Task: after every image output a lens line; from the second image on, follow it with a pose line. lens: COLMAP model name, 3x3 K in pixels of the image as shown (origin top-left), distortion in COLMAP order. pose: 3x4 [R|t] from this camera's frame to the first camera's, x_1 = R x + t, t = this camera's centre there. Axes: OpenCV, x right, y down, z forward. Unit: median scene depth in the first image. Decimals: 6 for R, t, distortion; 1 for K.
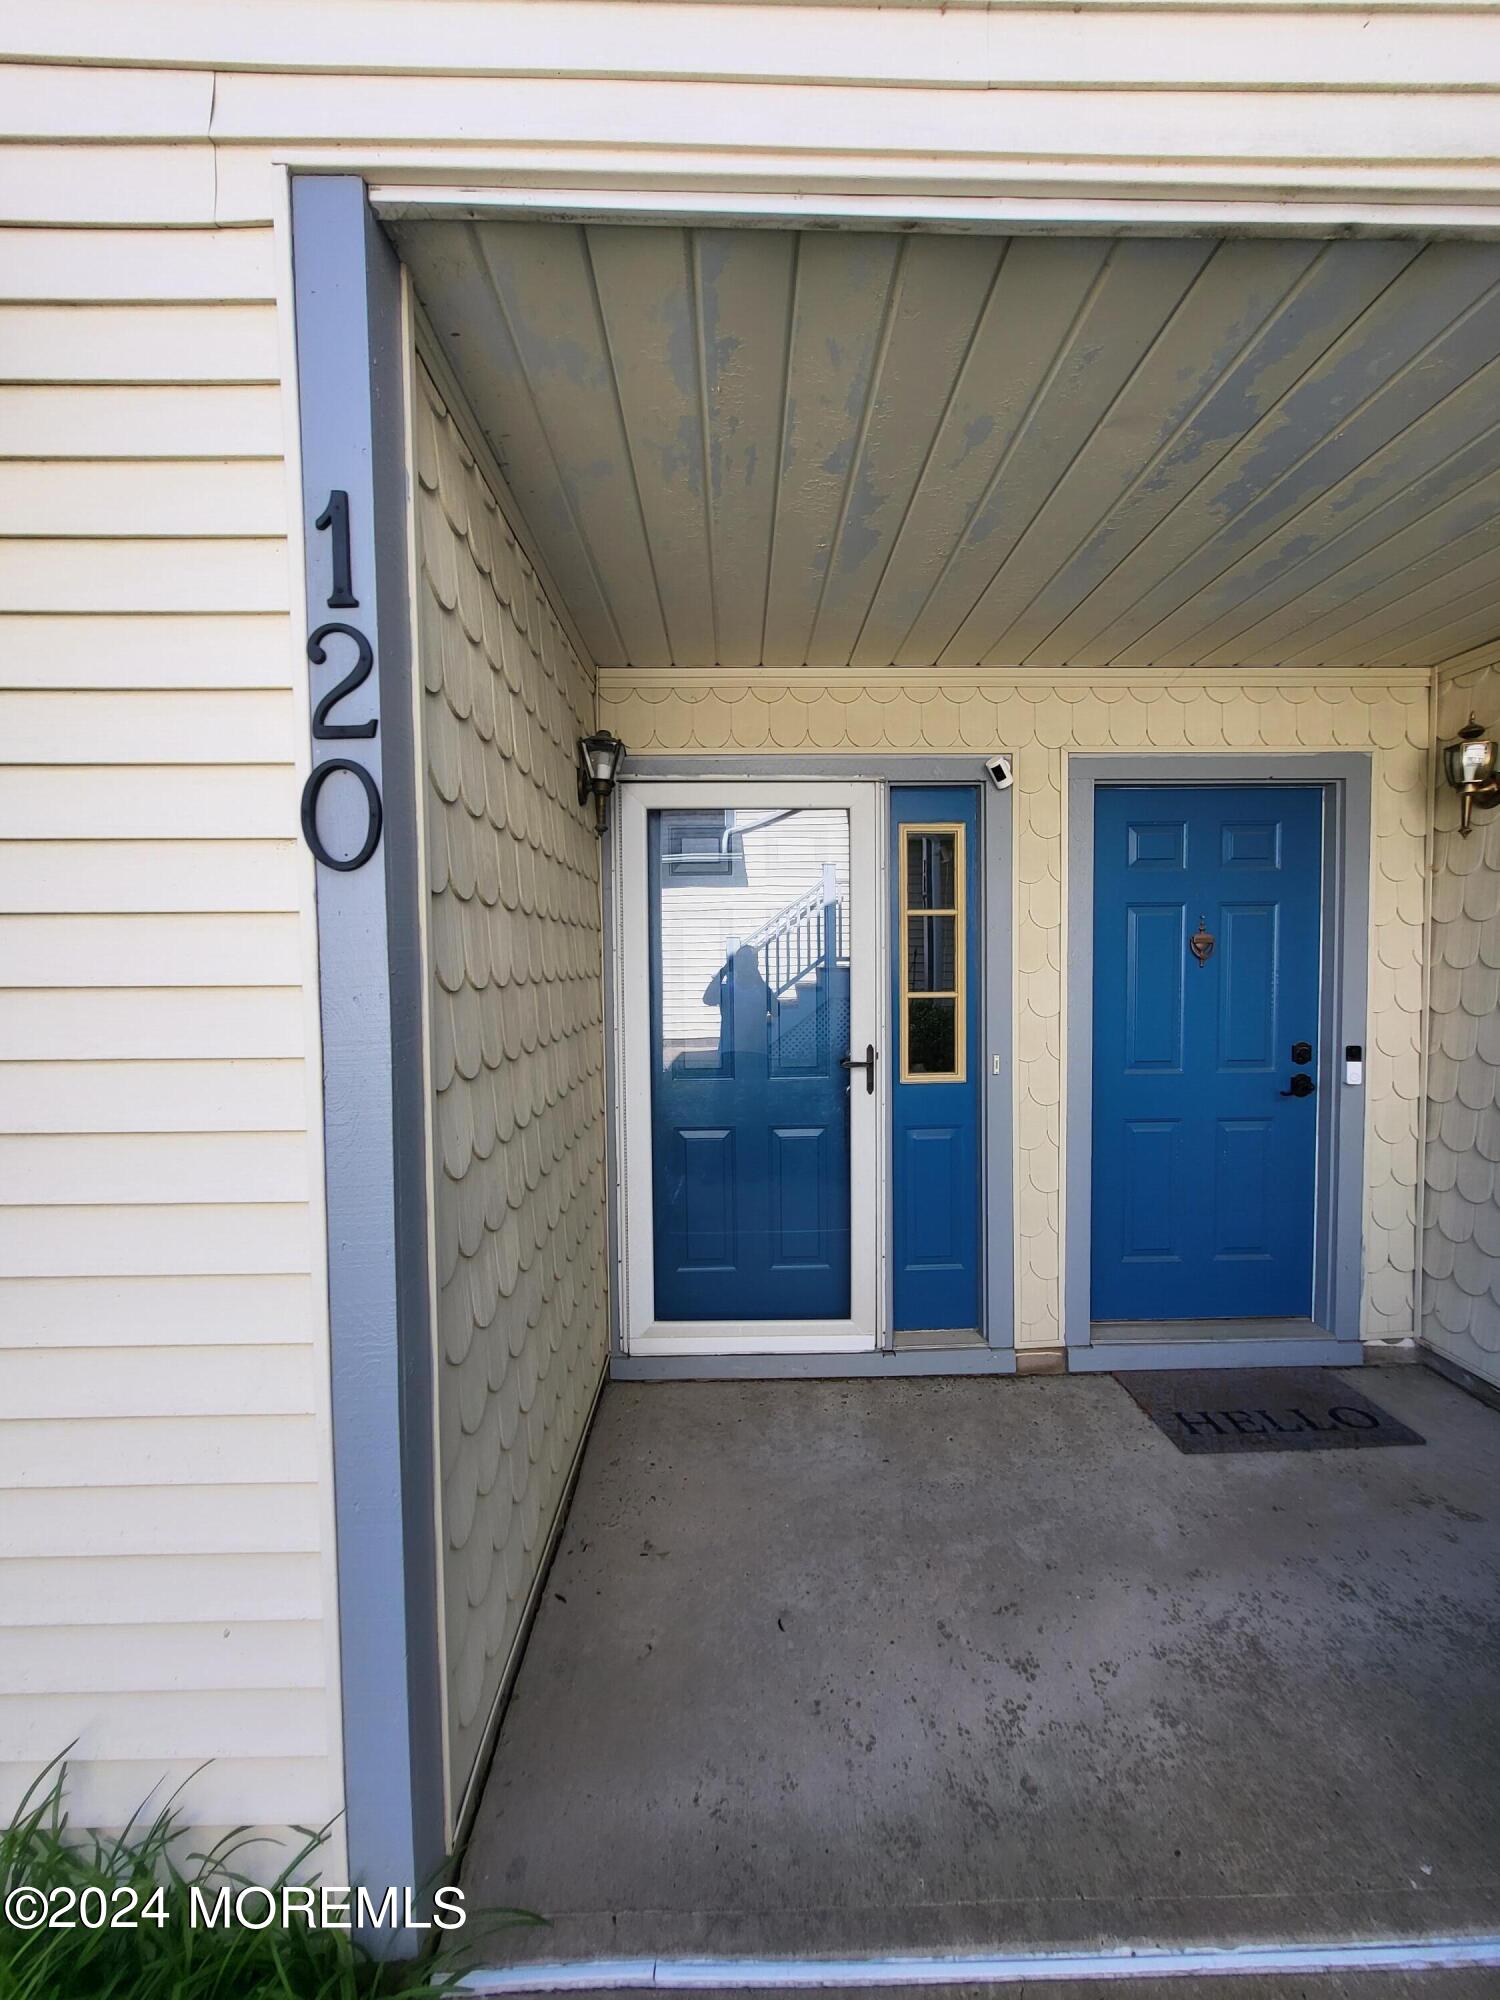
lens RADIAL K [[777.6, 0, 757.5], [0, 777.6, 995.6], [0, 0, 1]] dist [0.000245, -0.000144]
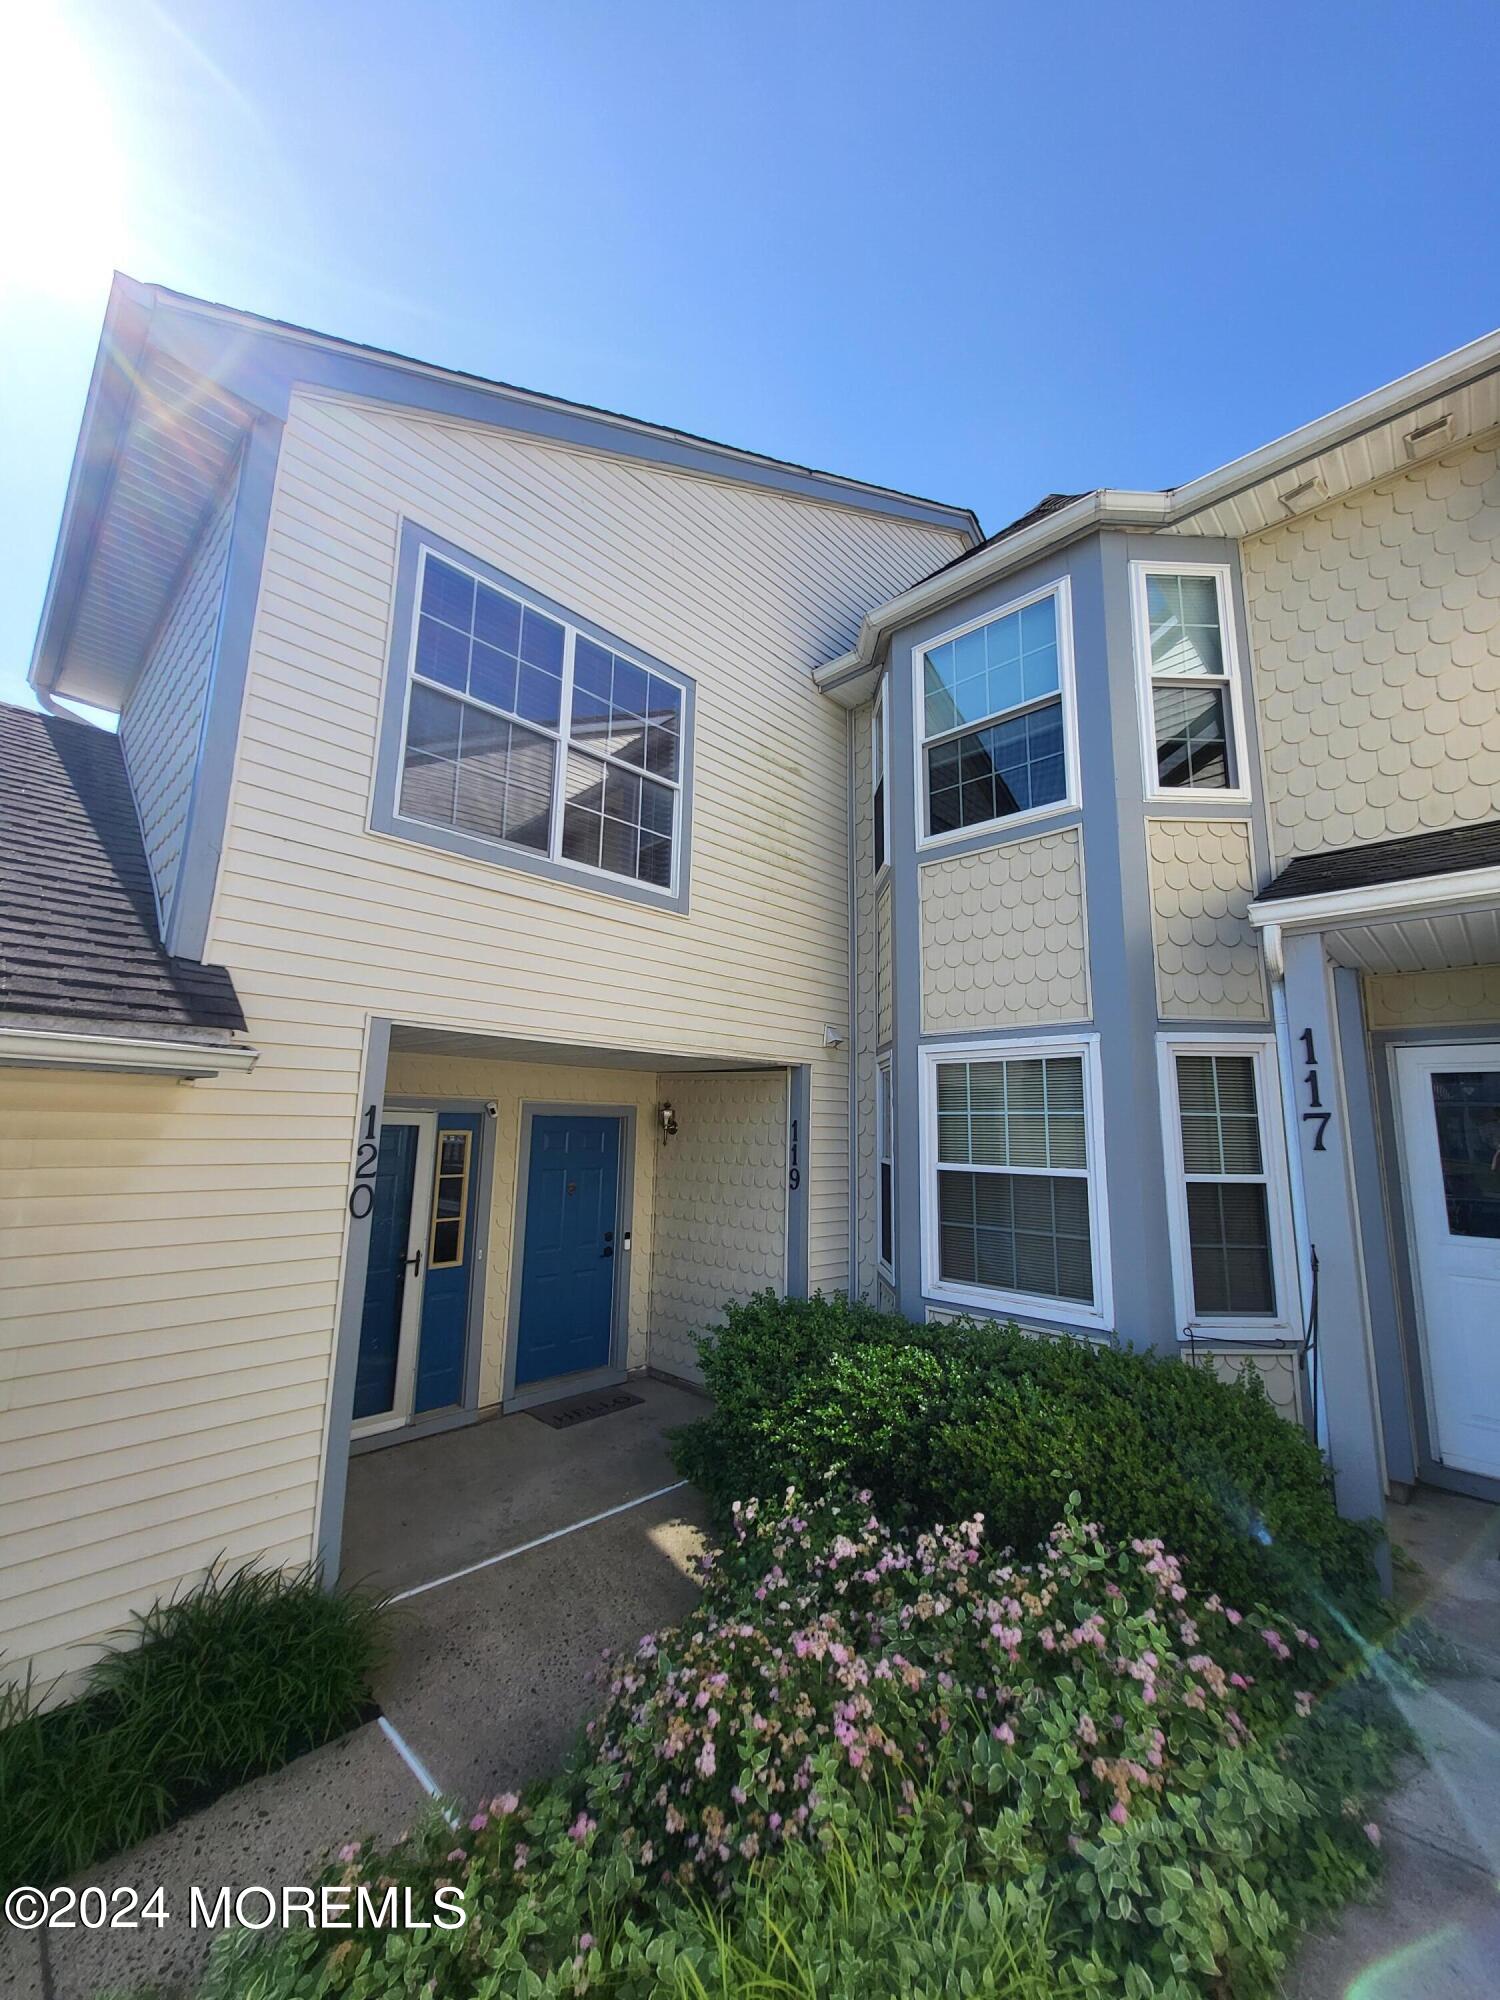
lens RADIAL K [[777.6, 0, 757.5], [0, 777.6, 995.6], [0, 0, 1]] dist [0.000245, -0.000144]
pose [[0.709571, 0.138869, 0.690814, -0.659687], [0.005711, 0.979222, -0.202711, -0.154298], [-0.704611, 0.147783, 0.694035, -0.988464]]
